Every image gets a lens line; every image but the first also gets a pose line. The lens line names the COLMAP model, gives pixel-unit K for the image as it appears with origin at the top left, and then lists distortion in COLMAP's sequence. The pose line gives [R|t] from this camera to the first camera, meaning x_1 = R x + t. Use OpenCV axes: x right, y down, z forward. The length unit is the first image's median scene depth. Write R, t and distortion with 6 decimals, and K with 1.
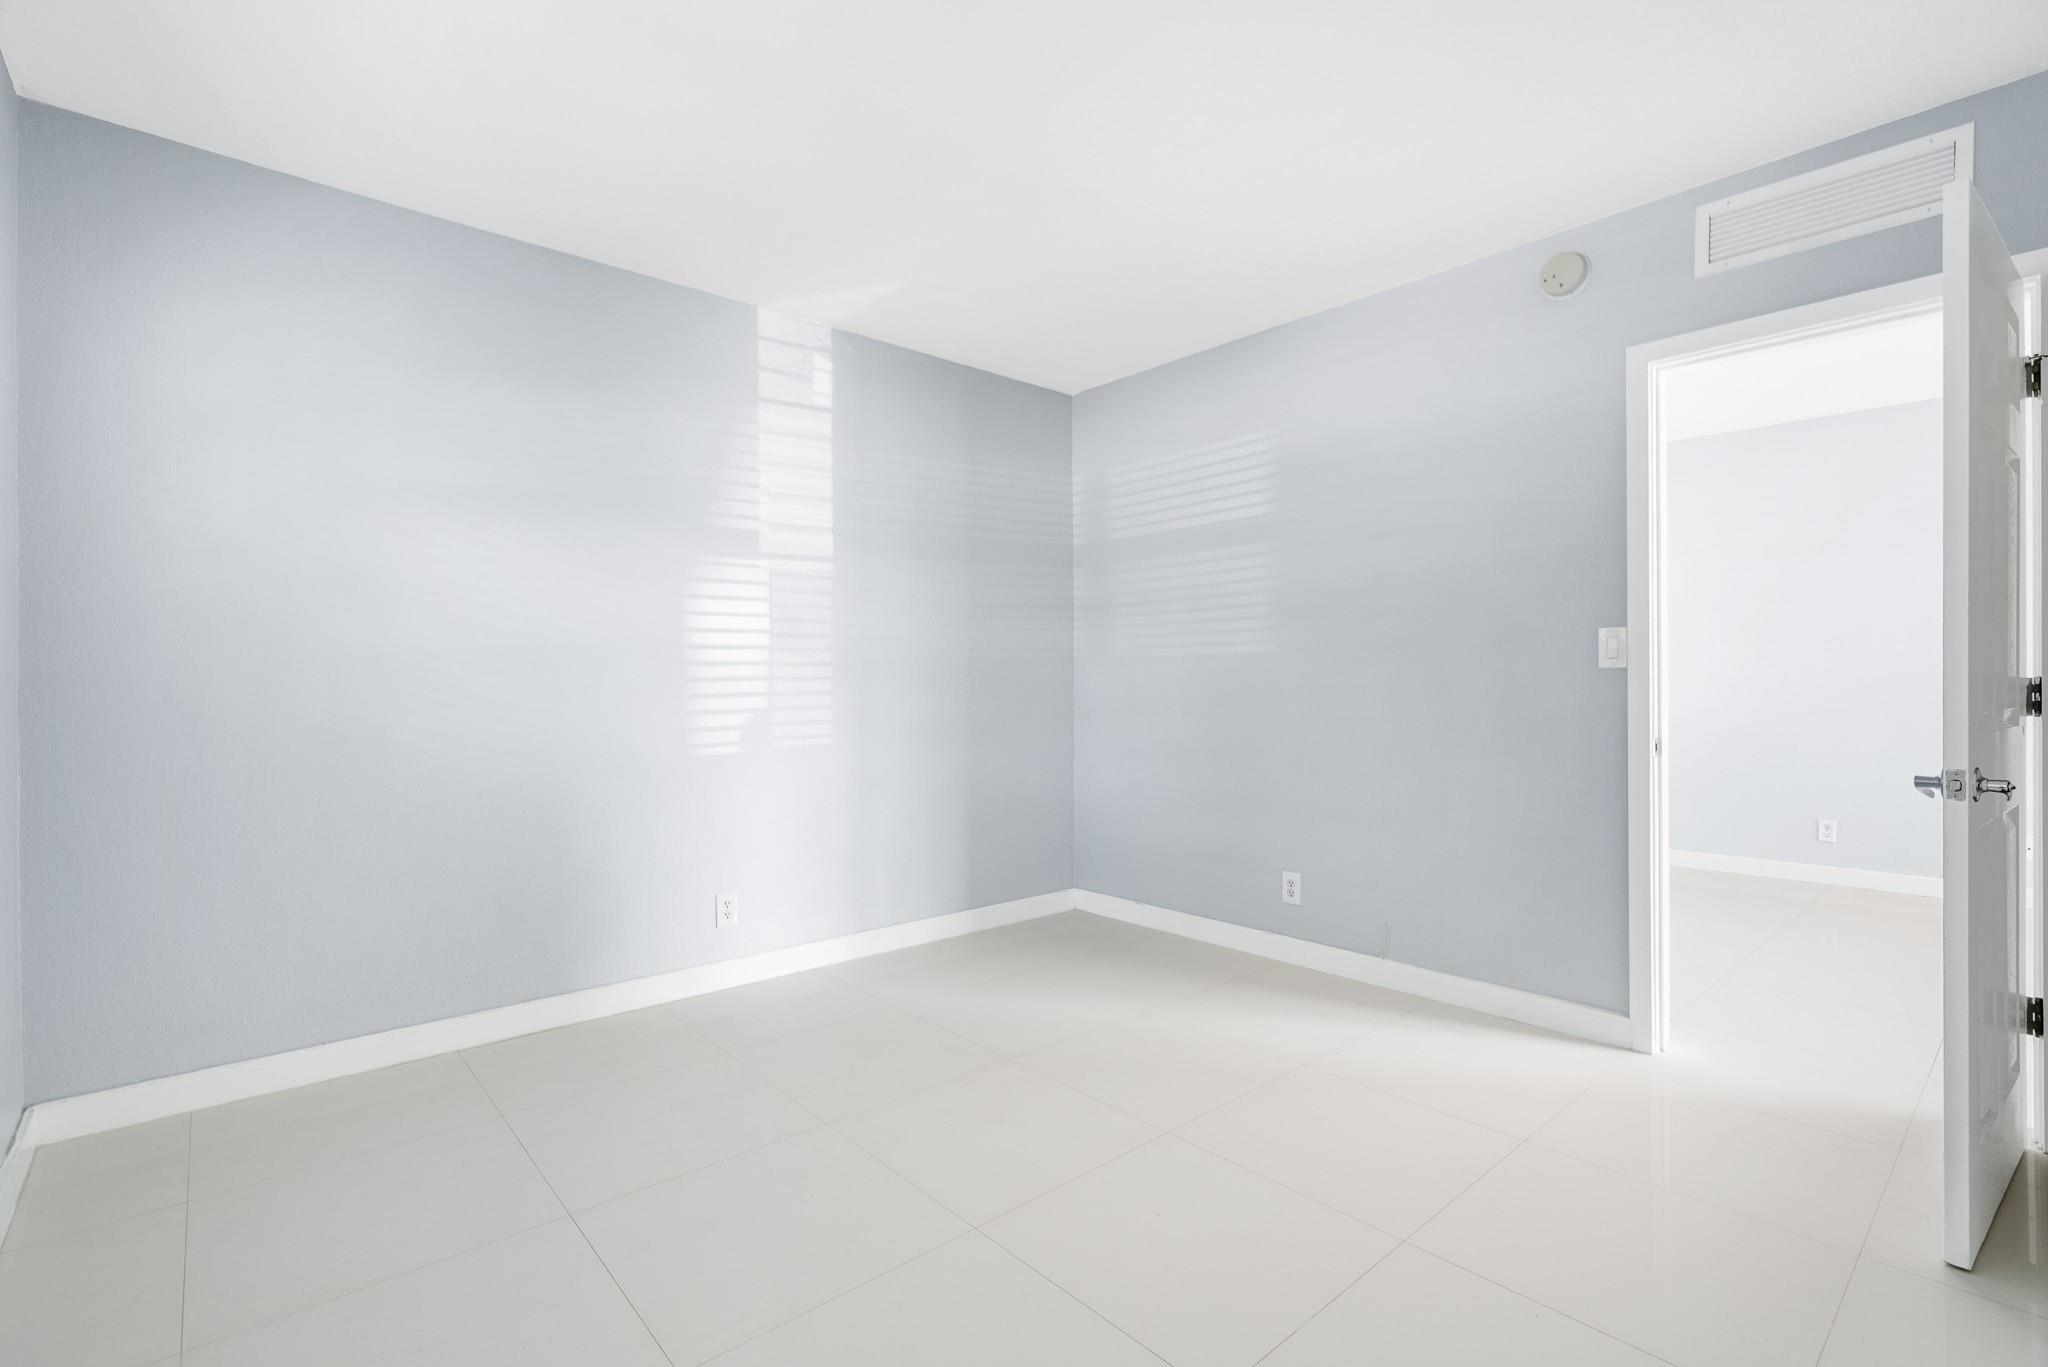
lens RADIAL K [[940.9, 0, 1024.0], [0, 940.9, 683.5], [0, 0, 1]] dist [-0.017583, -0.000108]
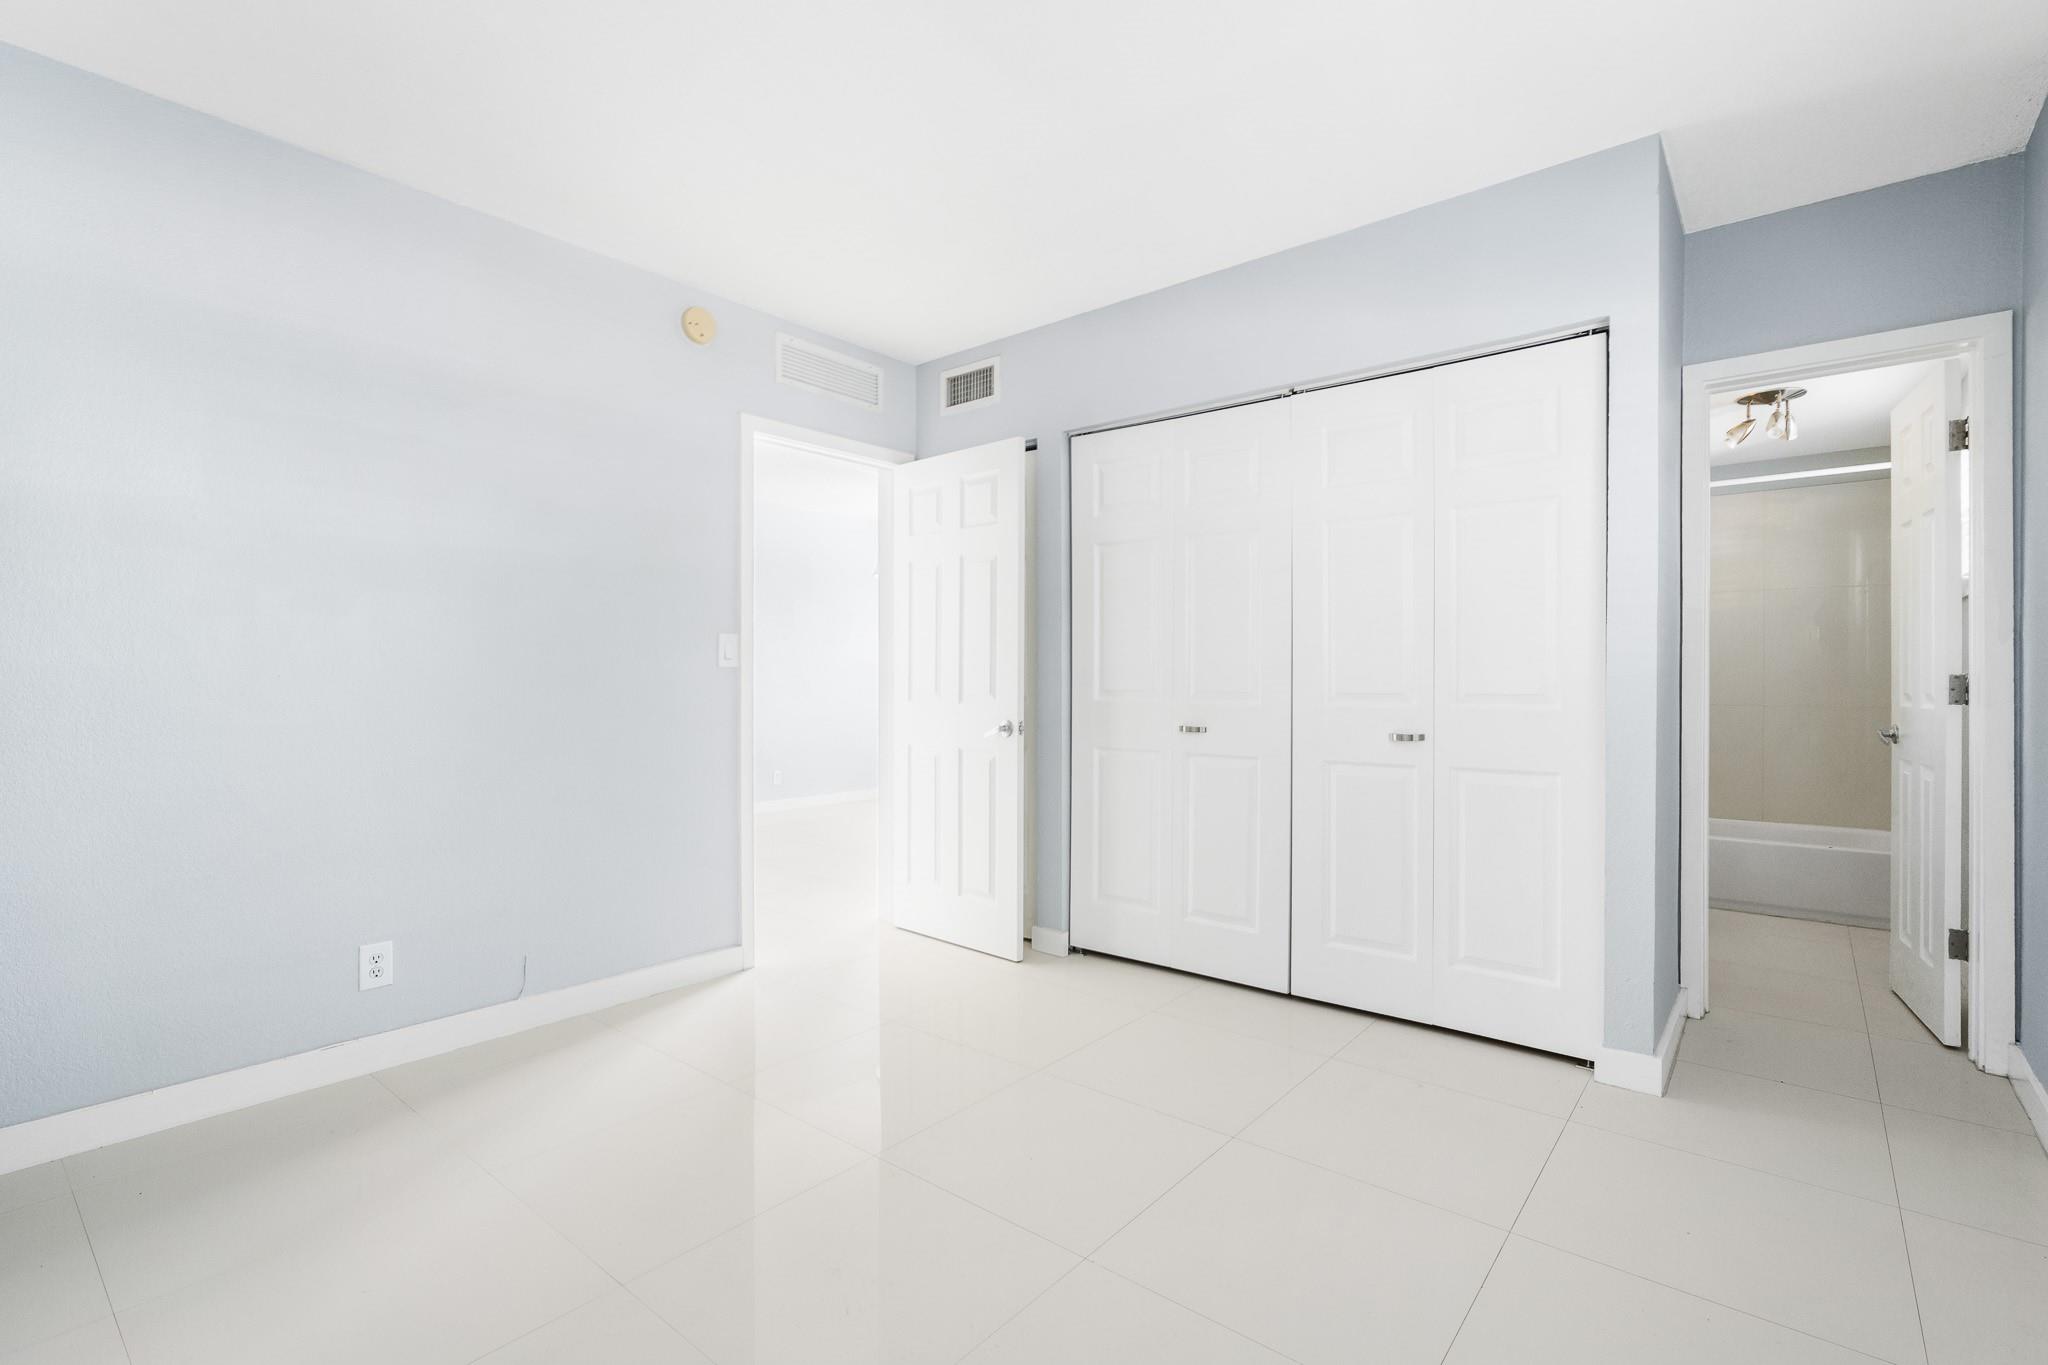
lens RADIAL K [[940.9, 0, 1024.0], [0, 940.9, 682.5], [0, 0, 1]] dist [-0.017583, -0.000108]
pose [[-0.165388, 0.001607, 0.986227, -0.502726], [0.004954, 0.999987, -0.000798, 0.004766], [-0.986216, 0.004754, -0.165394, 0.631803]]
